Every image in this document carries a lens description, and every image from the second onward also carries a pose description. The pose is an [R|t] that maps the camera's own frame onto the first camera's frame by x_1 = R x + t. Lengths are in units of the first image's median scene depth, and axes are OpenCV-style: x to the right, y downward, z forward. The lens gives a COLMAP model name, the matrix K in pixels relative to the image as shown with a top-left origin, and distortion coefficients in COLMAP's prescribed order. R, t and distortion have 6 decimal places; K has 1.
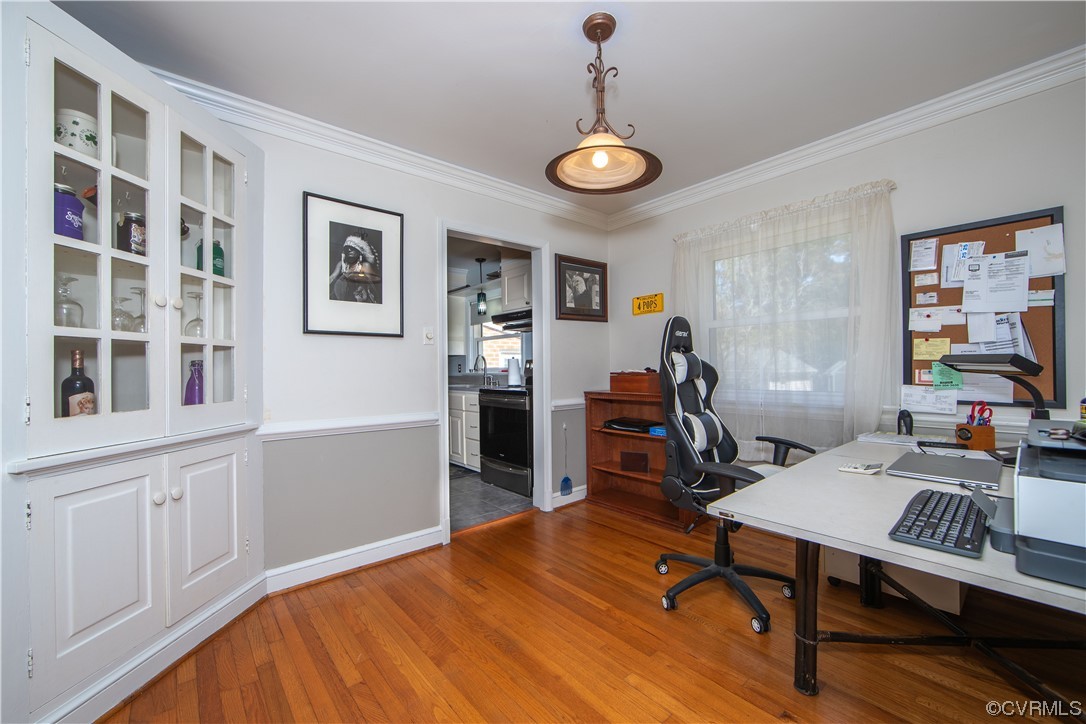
lens RADIAL K [[432.8, 0, 549.9], [0, 432.8, 362.2], [0, 0, 1]] dist [-0.002599, -0.000039]
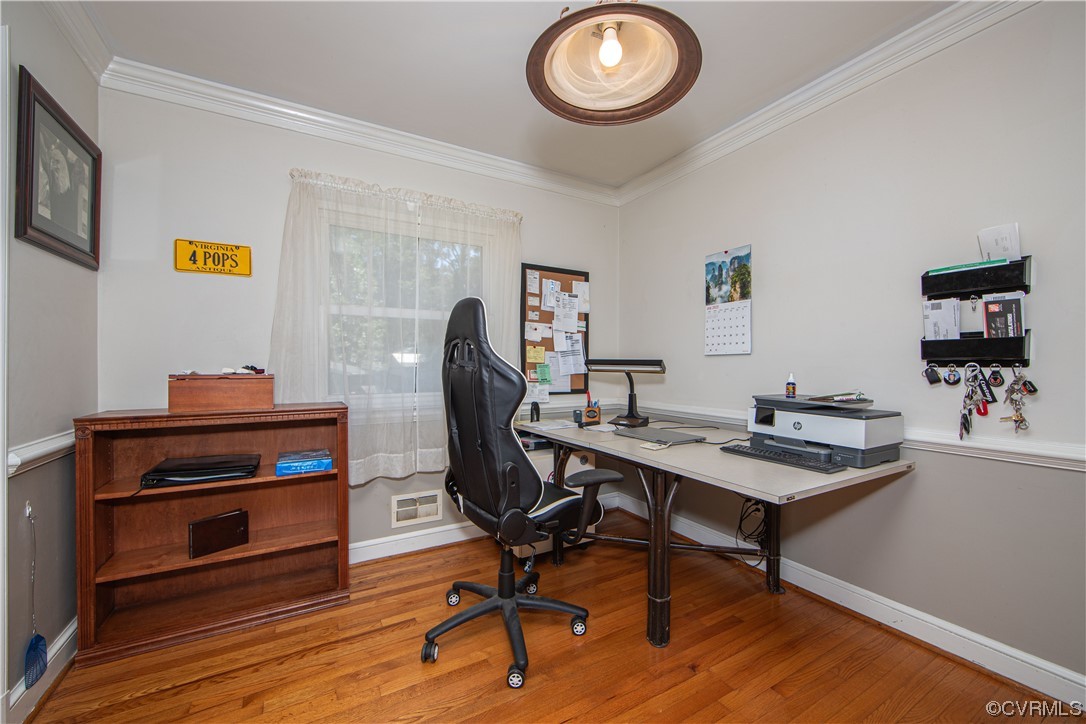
lens RADIAL K [[432.8, 0, 549.0], [0, 432.8, 368.0], [0, 0, 1]] dist [-0.002599, -0.000039]
pose [[0.191981, 0.013701, 0.981303, -0.412737], [-0.010827, 0.999871, -0.011842, 0.026816], [-0.981339, -0.008351, 0.192105, 0.708300]]
